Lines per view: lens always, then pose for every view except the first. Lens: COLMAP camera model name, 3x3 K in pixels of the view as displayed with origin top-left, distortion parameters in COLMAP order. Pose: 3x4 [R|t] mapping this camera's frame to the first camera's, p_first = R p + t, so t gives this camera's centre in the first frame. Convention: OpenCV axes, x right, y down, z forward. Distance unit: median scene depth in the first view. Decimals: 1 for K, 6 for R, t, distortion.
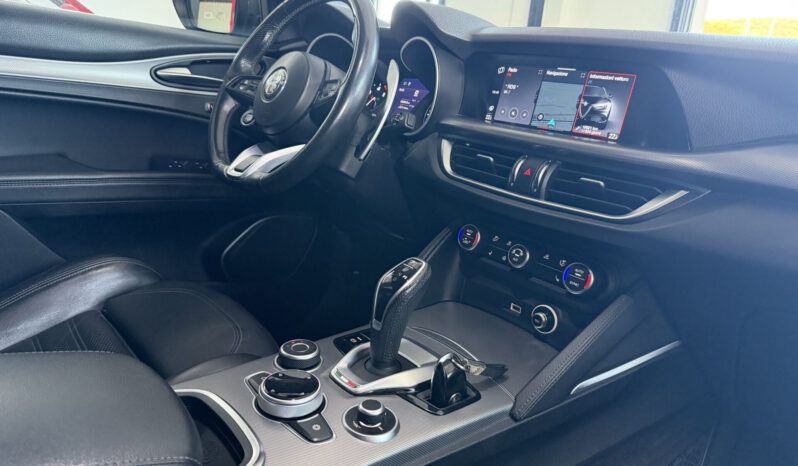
lens RADIAL K [[563.4, 0, 399.0], [0, 563.4, 233.0], [0, 0, 1]] dist [0.138294, -0.283222]
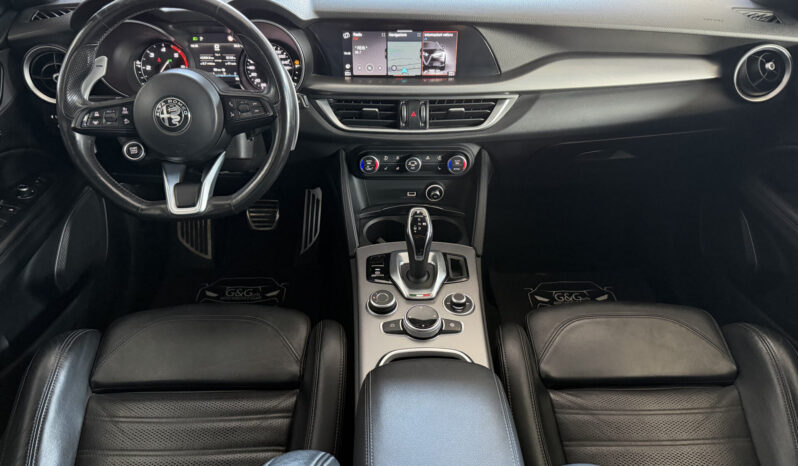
lens RADIAL K [[563.4, 0, 399.0], [0, 563.4, 233.0], [0, 0, 1]] dist [0.138294, -0.283222]
pose [[0.632631, -0.537331, 0.557722, -0.770612], [0.260925, 0.825928, 0.499761, -0.587447], [-0.729175, -0.170641, 0.662711, -0.001809]]
